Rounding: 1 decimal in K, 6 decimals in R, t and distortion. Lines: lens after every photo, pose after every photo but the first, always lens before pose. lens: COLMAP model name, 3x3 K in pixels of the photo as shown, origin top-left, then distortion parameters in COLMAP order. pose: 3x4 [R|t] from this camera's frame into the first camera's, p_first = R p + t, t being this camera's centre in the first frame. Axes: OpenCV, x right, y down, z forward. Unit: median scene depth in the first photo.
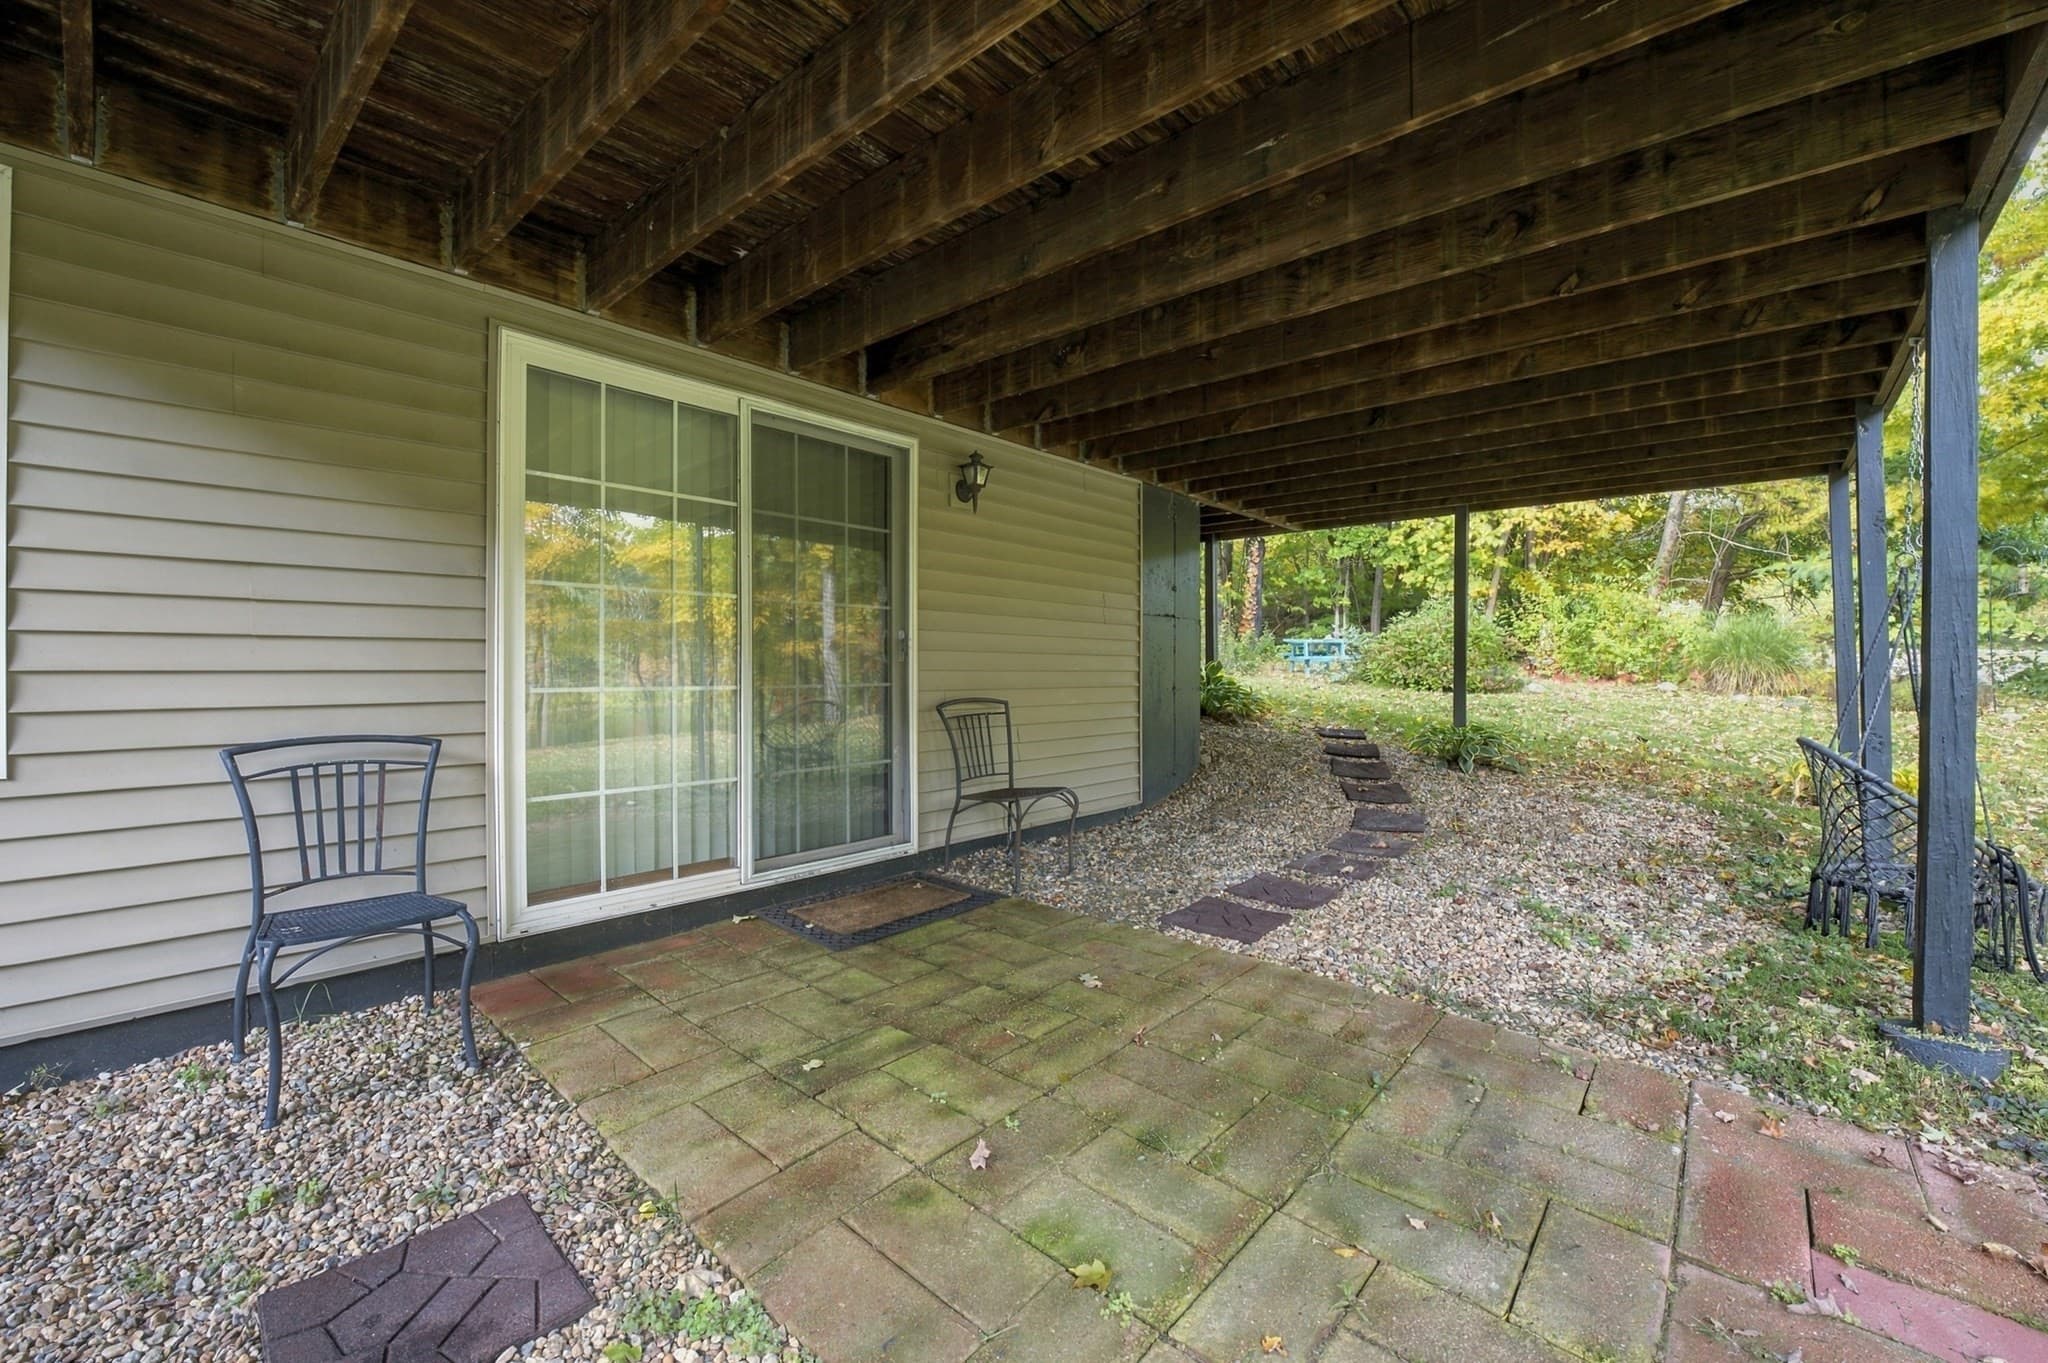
lens RADIAL K [[817.2, 0, 1024.0], [0, 817.2, 681.5], [0, 0, 1]] dist [-0.028054, 0.004475]
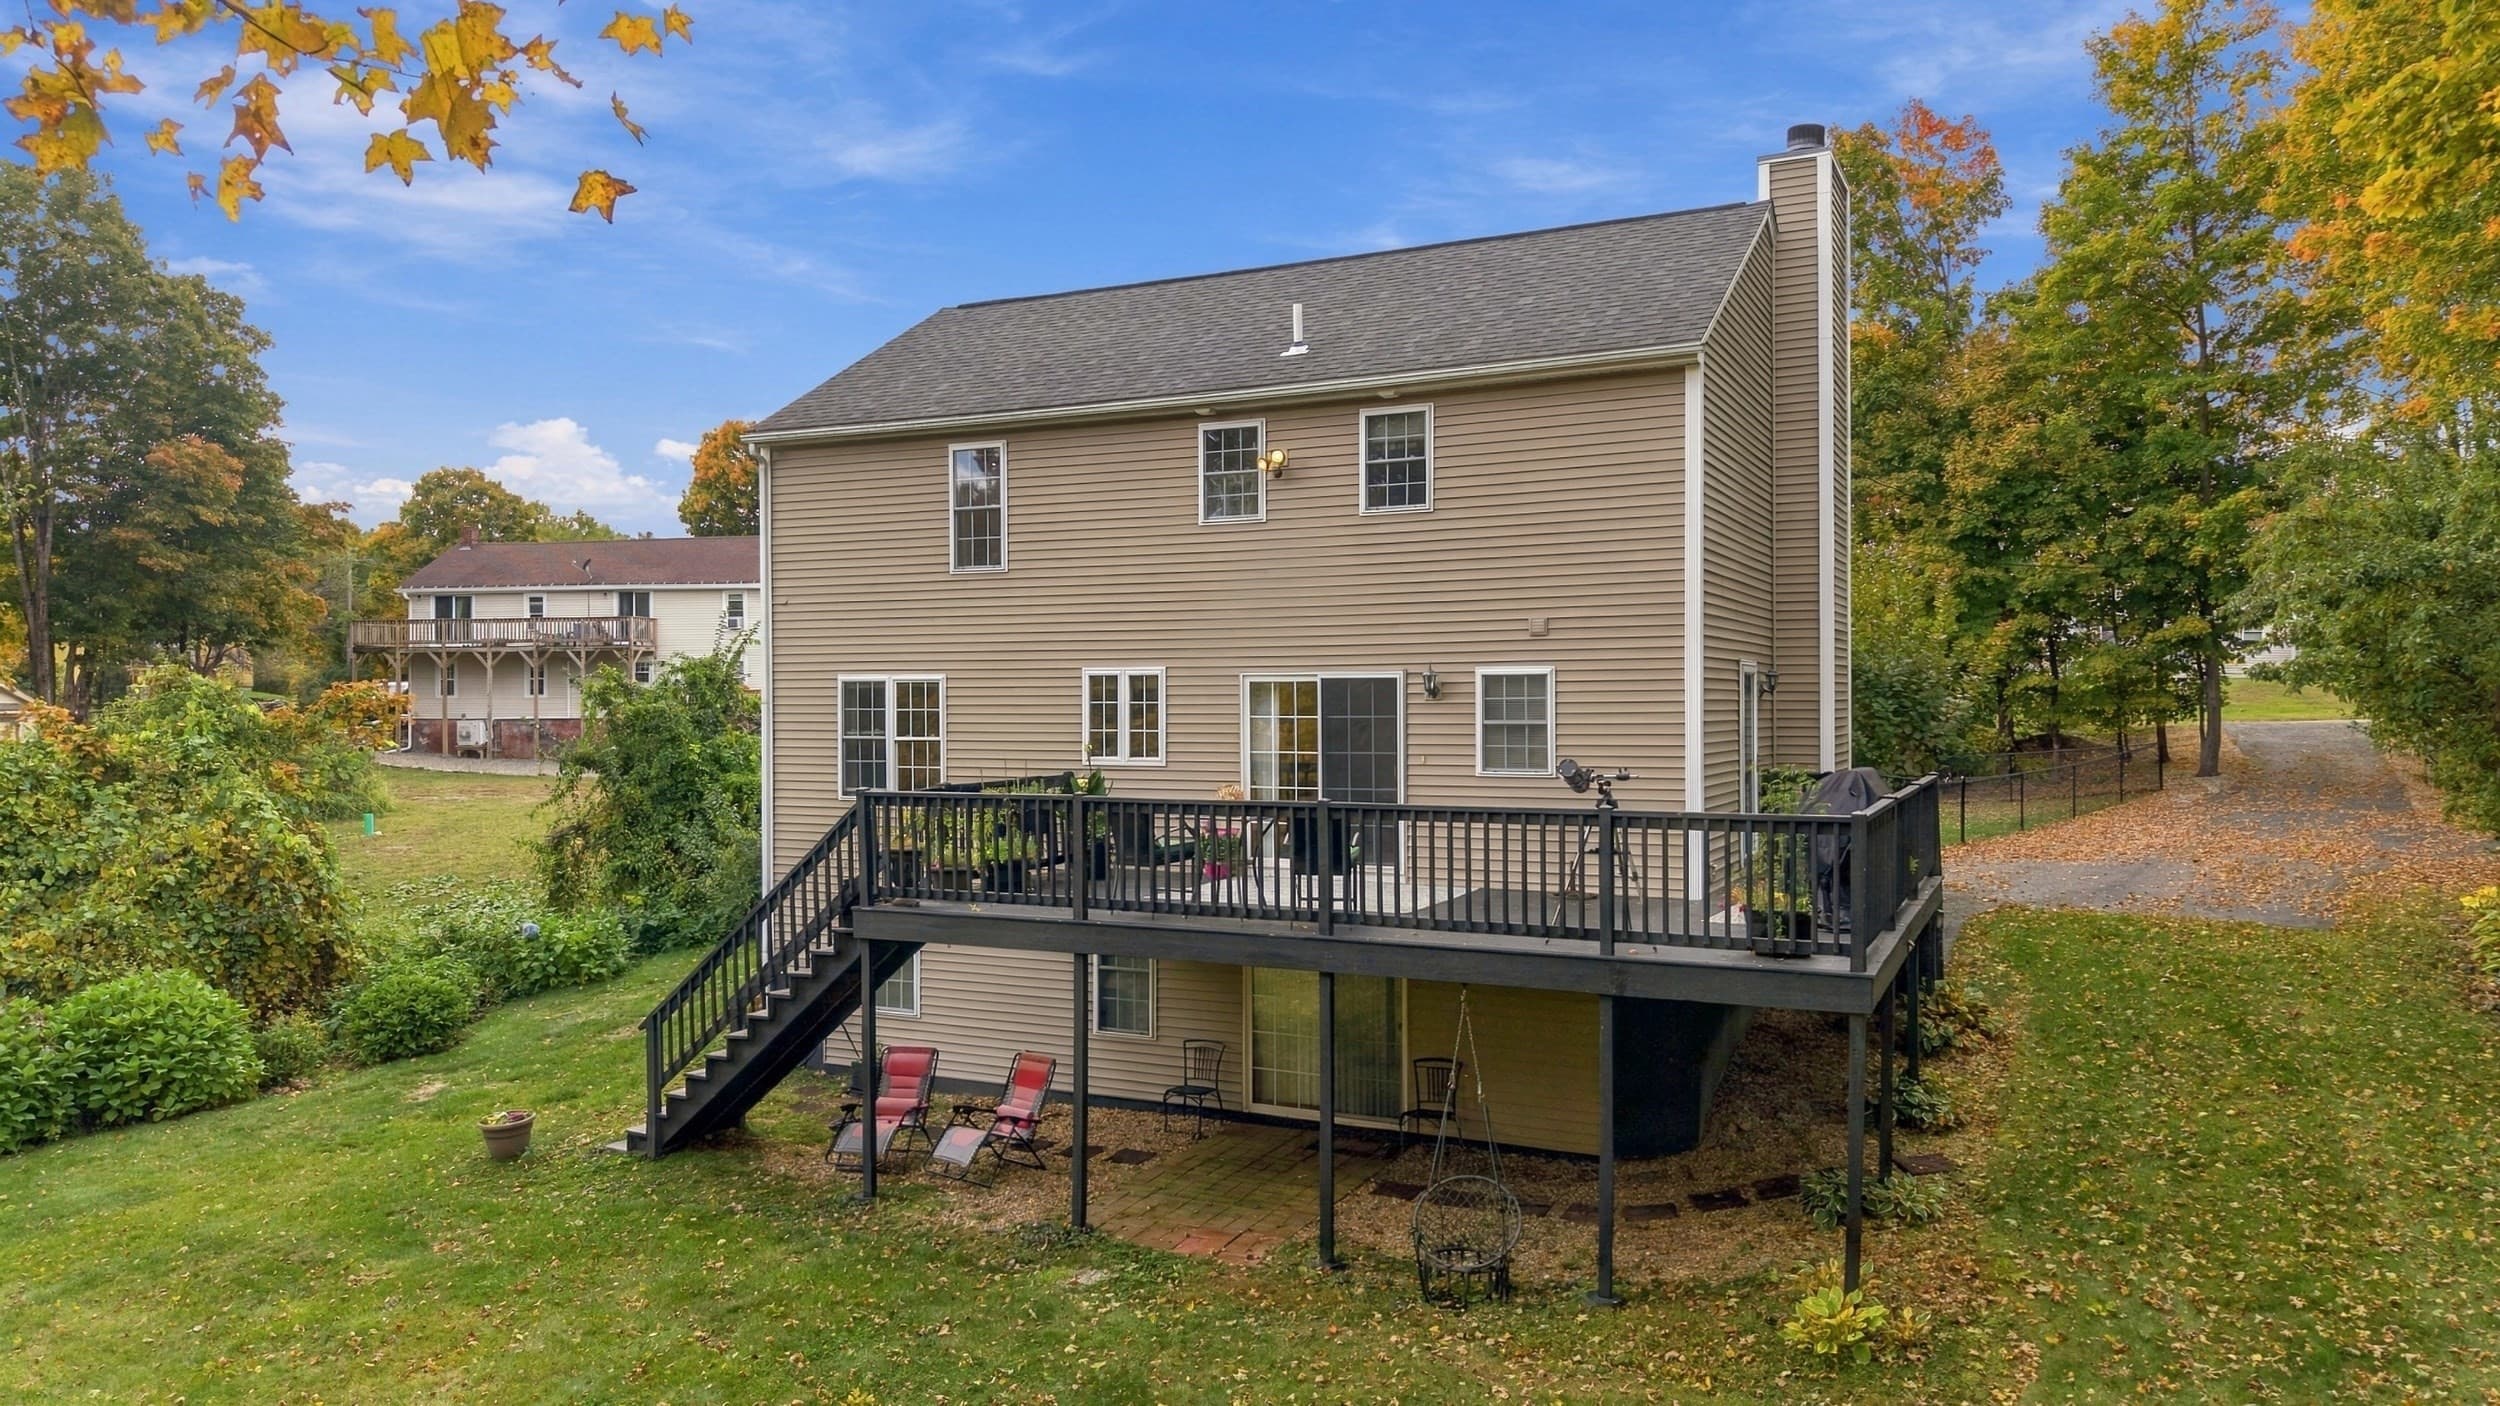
lens RADIAL K [[1668.5, 0, 1250.0], [0, 1668.5, 703.0], [0, 0, 1]] dist [0.023670, -0.005033]
pose [[0.253984, -0.000199, -0.967208, 3.711135], [-0.011836, 0.999924, -0.003313, -0.816542], [0.967136, 0.012289, 0.253963, -0.418455]]
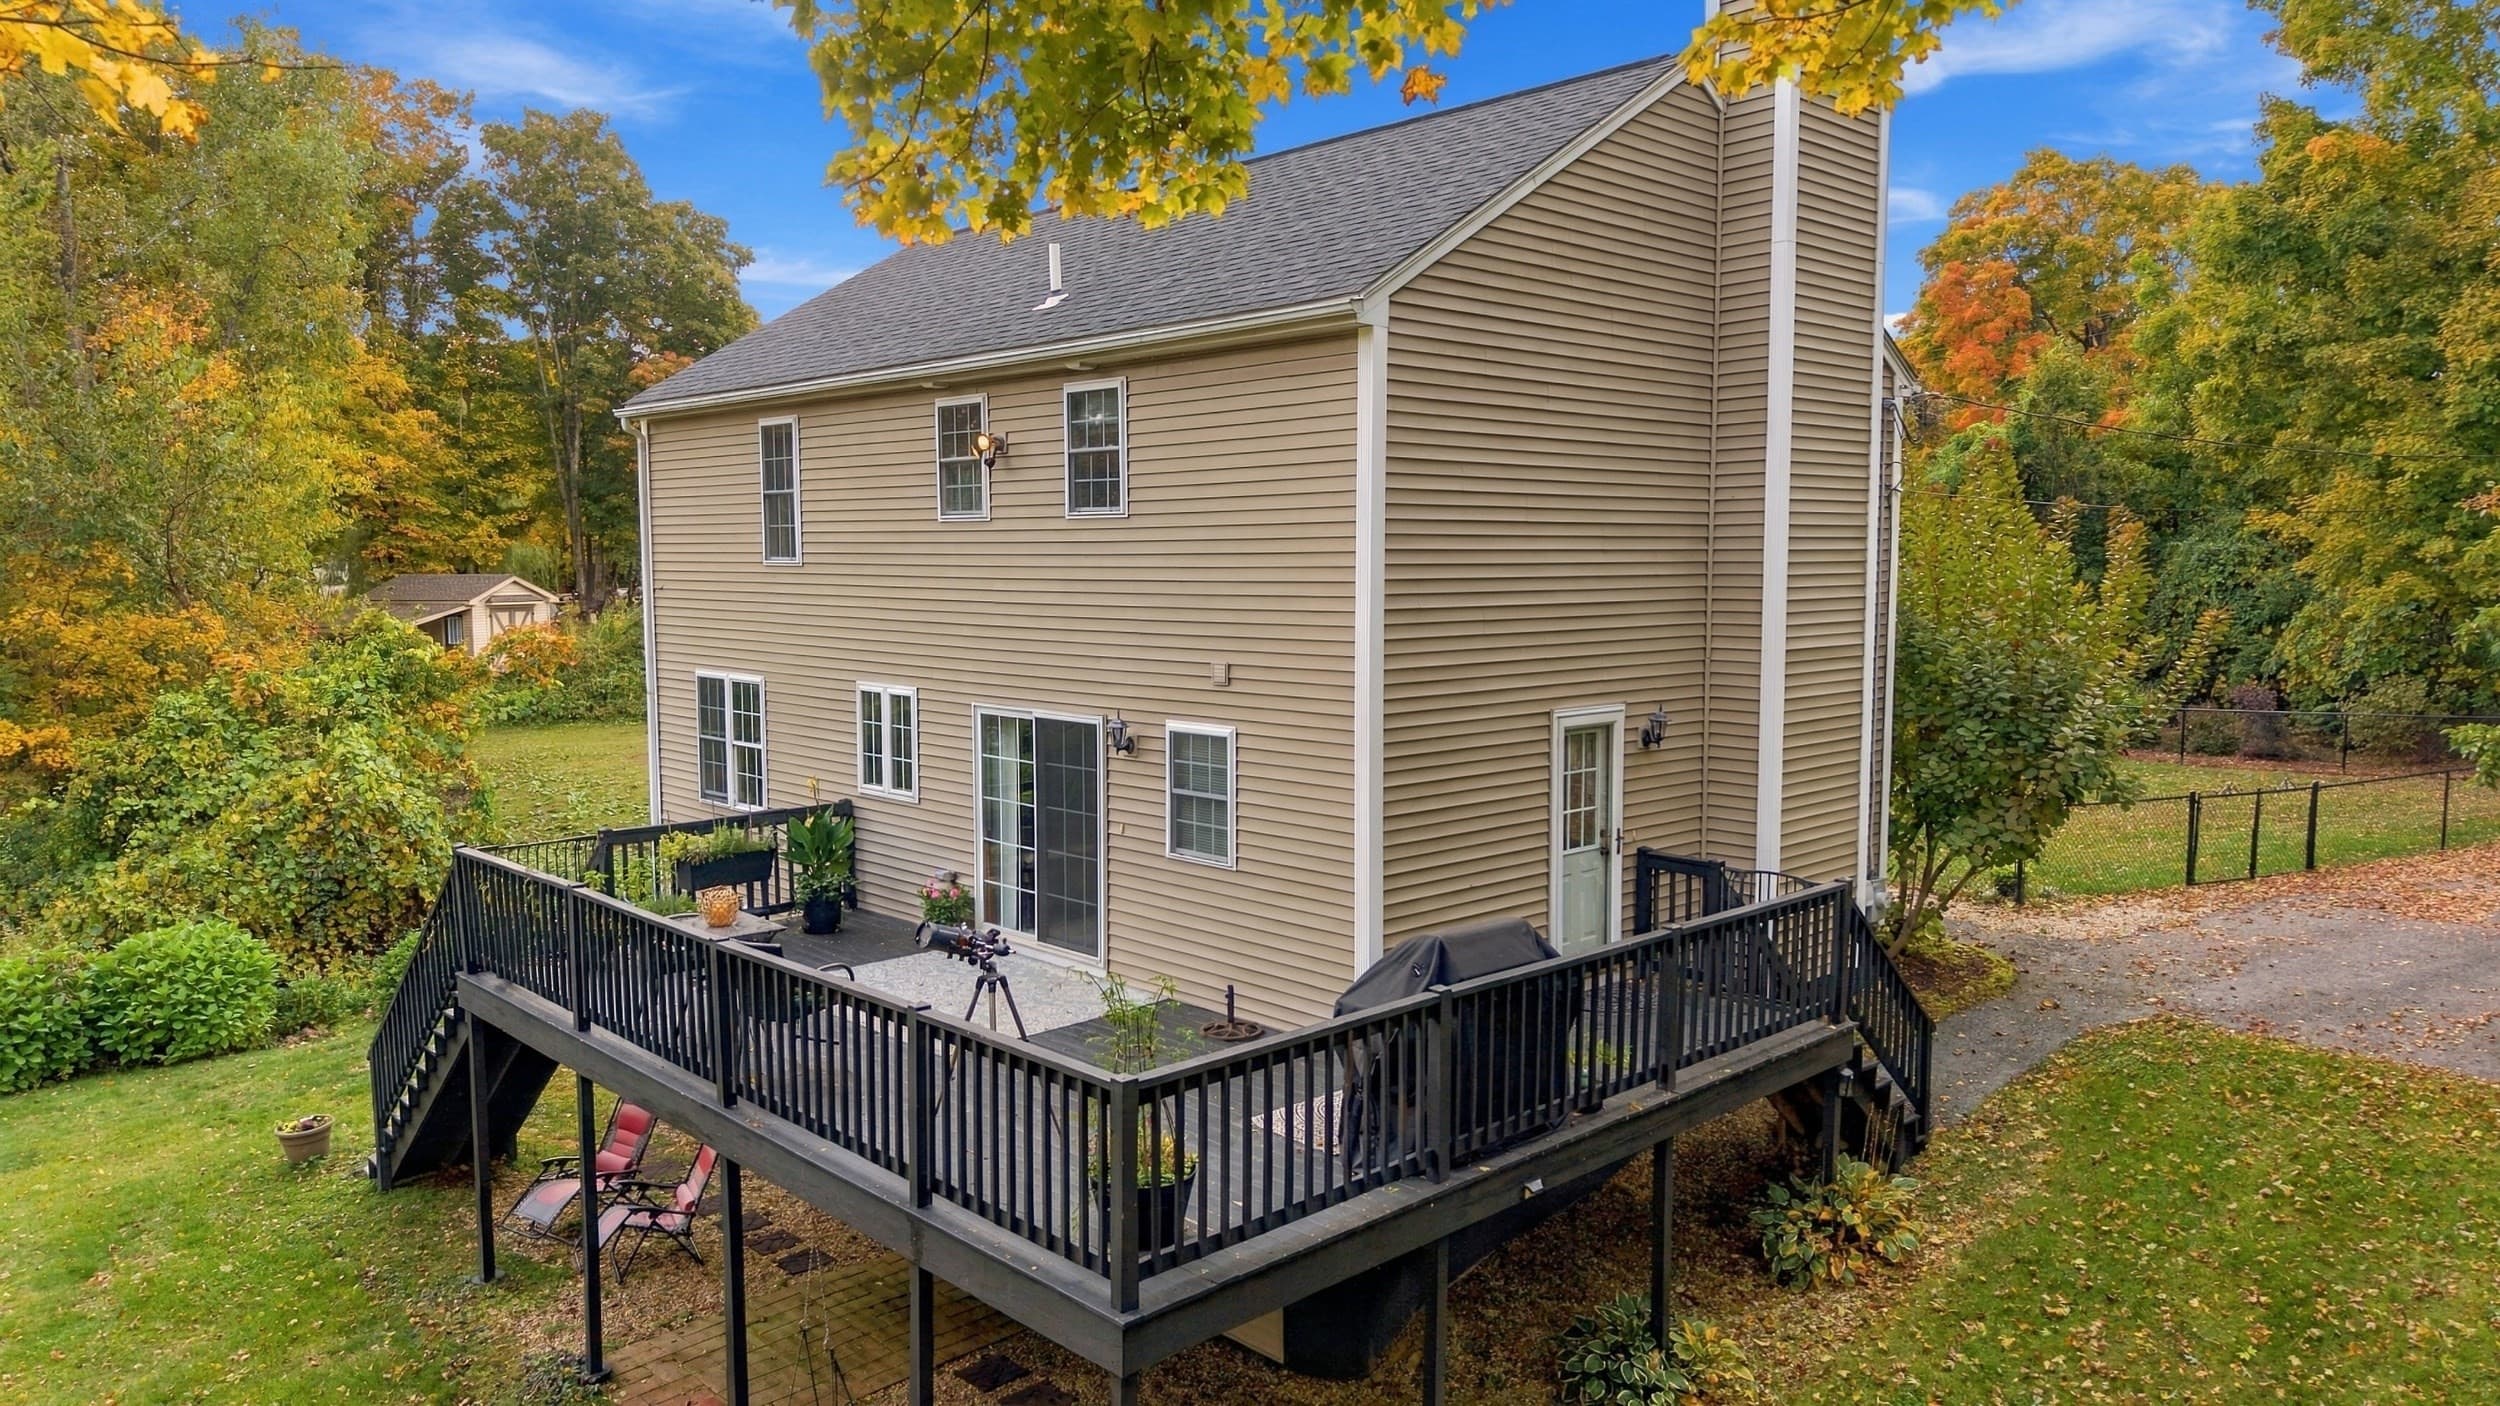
lens RADIAL K [[1676.2, 0, 1250.0], [0, 1676.2, 703.0], [0, 0, 1]] dist [0.001087, 0.001592]
pose [[-0.092810, 0.086966, -0.991879, 3.060563], [-0.015905, 0.995922, 0.088809, -1.231481], [0.995557, 0.024019, -0.091048, 1.555742]]
